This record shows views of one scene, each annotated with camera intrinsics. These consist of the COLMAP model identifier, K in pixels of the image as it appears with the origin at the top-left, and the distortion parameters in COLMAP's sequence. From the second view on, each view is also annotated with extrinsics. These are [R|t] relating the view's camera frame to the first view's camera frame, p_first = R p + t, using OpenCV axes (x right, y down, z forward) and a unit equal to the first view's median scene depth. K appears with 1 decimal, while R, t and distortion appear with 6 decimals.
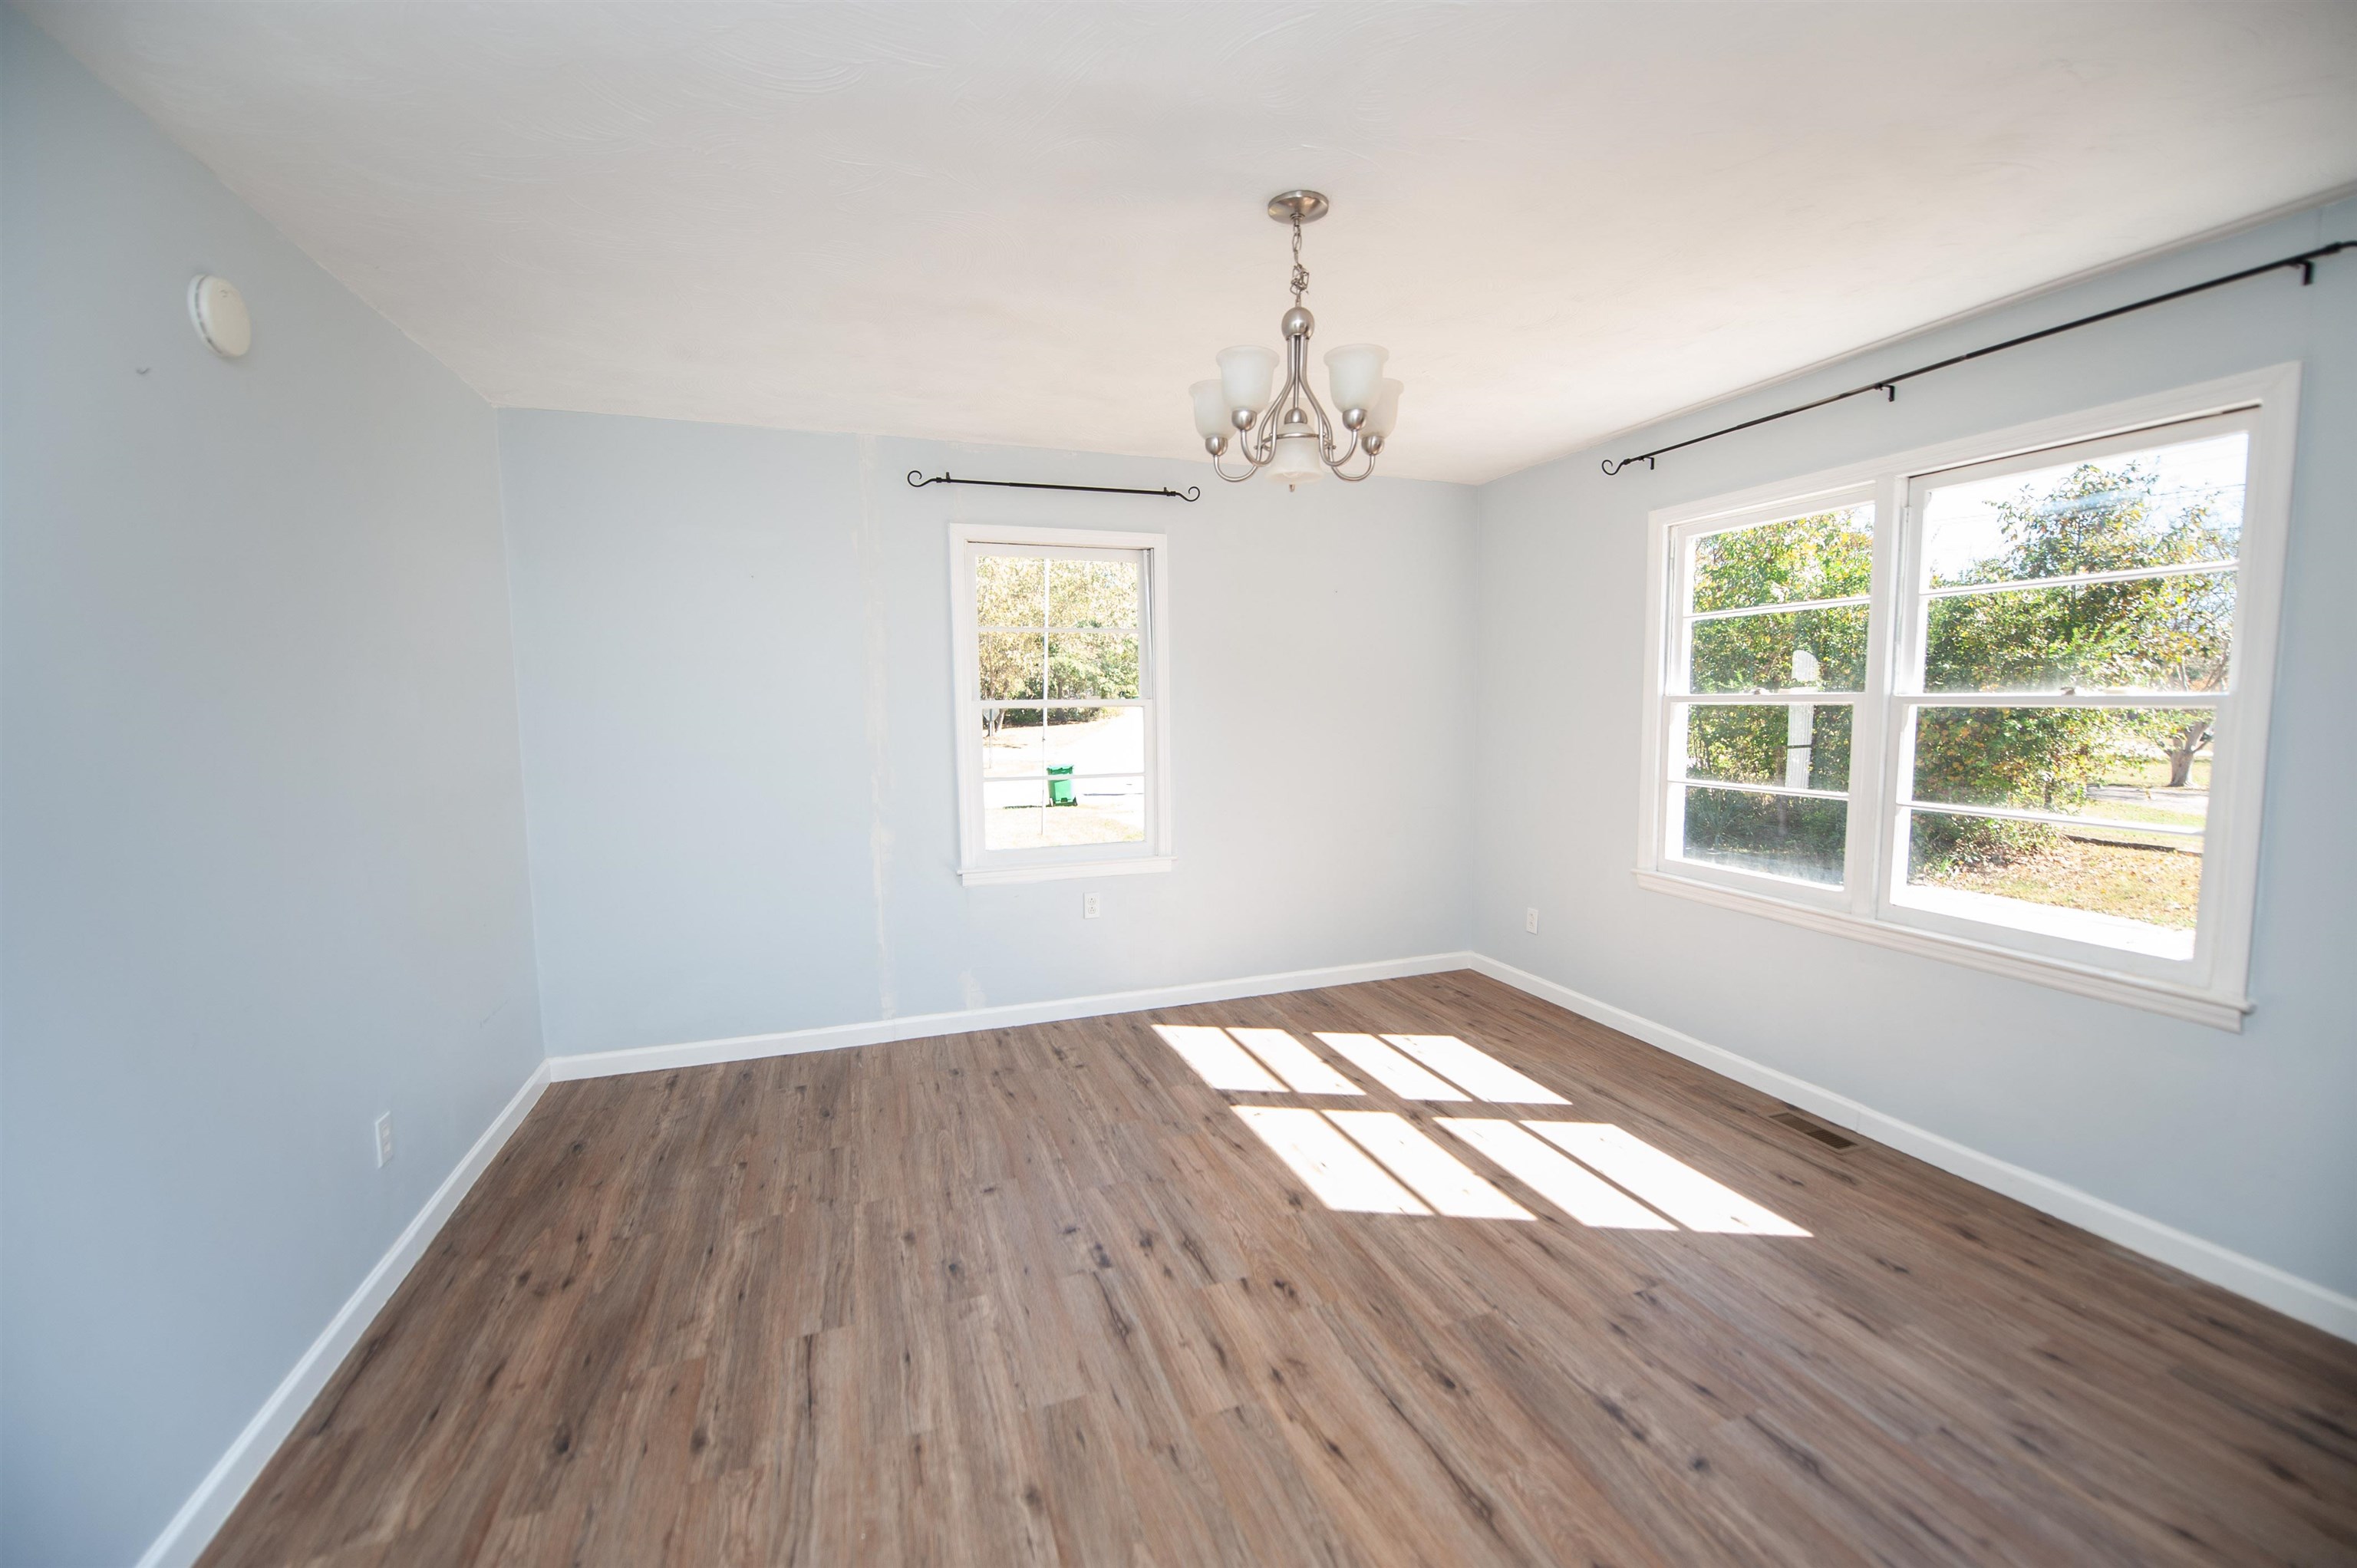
lens RADIAL K [[938.7, 0, 1182.3], [0, 938.7, 786.6], [0, 0, 1]] dist [-0.019997, -0.002100]
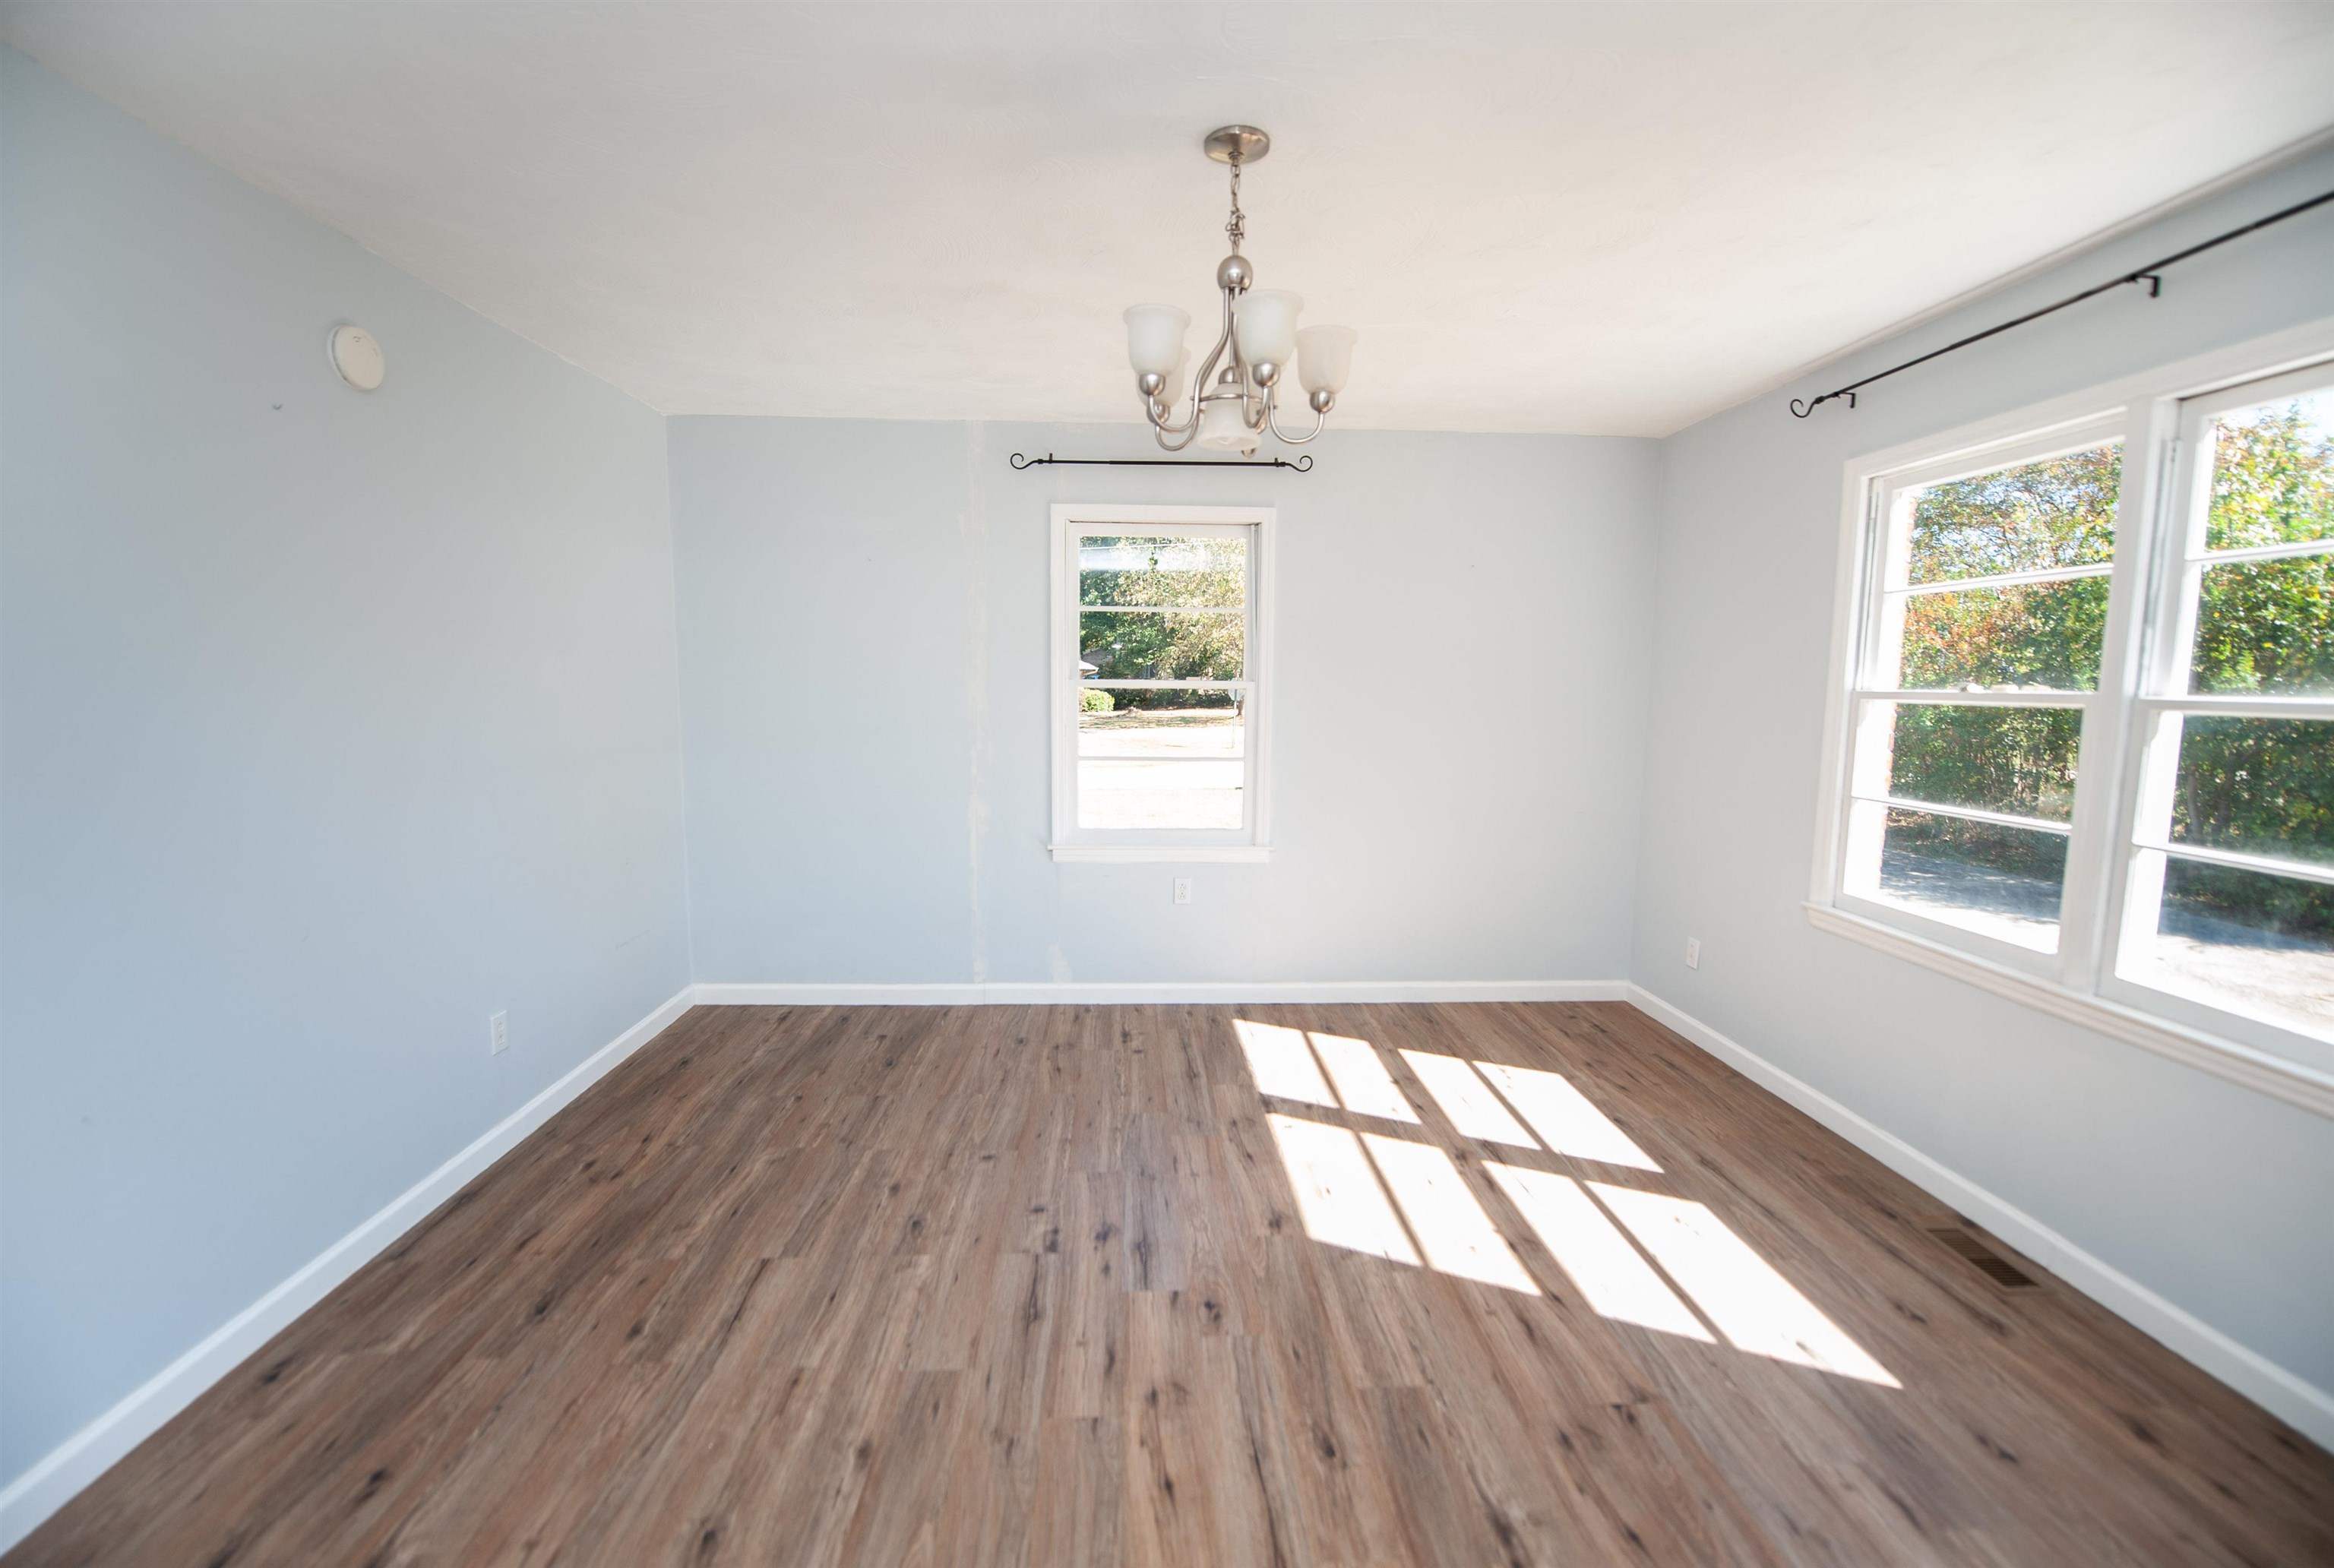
lens RADIAL K [[957.6, 0, 1160.8], [0, 957.6, 787.2], [0, 0, 1]] dist [-0.020041, -0.001880]
pose [[0.954290, 0.052702, -0.294198, 0.260700], [-0.047040, 0.998547, 0.026292, -0.010484], [0.295156, -0.011251, 0.955383, 0.059794]]
